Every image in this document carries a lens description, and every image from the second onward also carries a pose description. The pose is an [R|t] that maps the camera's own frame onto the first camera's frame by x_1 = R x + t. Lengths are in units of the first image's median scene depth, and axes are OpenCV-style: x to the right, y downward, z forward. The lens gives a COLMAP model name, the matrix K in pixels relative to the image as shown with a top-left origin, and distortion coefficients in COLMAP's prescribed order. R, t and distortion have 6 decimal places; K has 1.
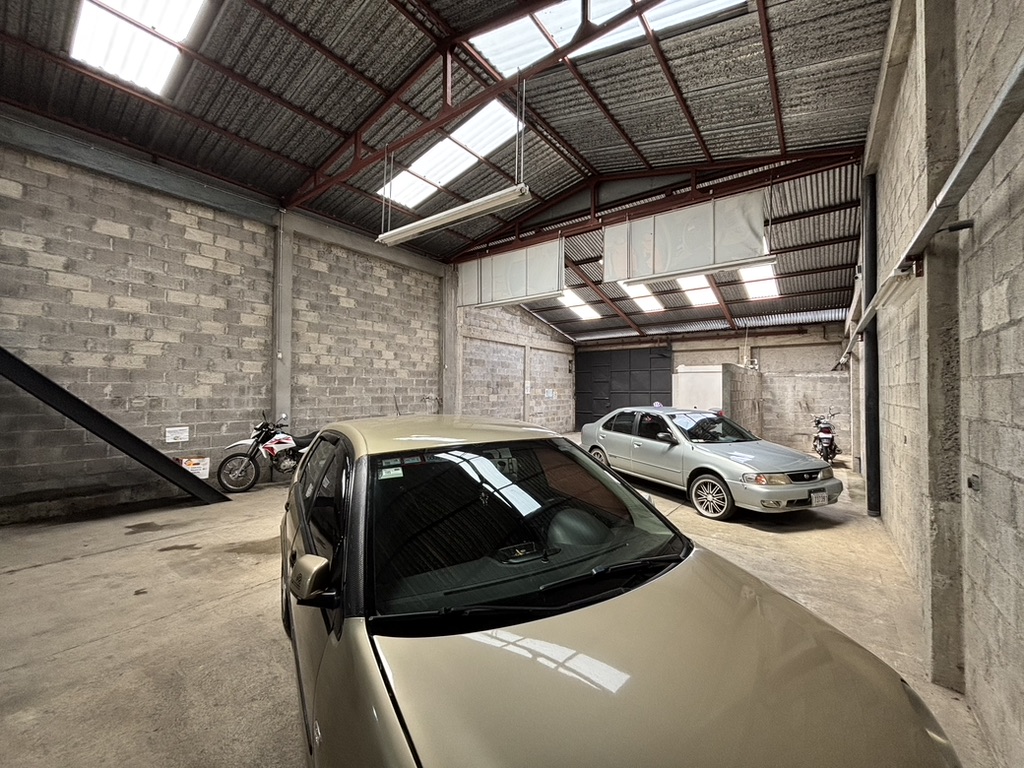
lens RADIAL K [[414.3, 0, 509.5], [0, 414.3, 385.6], [0, 0, 1]] dist [0.007203, -0.000343]
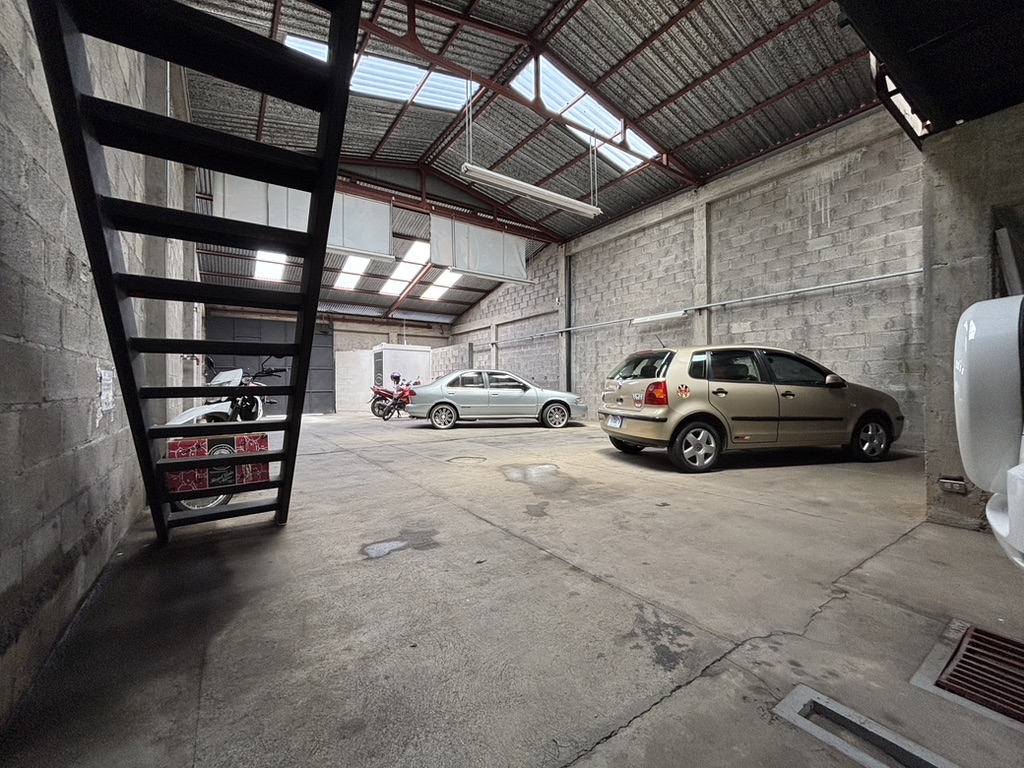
lens RADIAL K [[414.3, 0, 512.5], [0, 414.3, 383.0], [0, 0, 1]] dist [0.007203, -0.000343]
pose [[0.306139, -0.000099, 0.951987, -1.354930], [-0.001765, 0.999998, 0.000671, 0.145670], [-0.951985, -0.001886, 0.306139, 0.730289]]
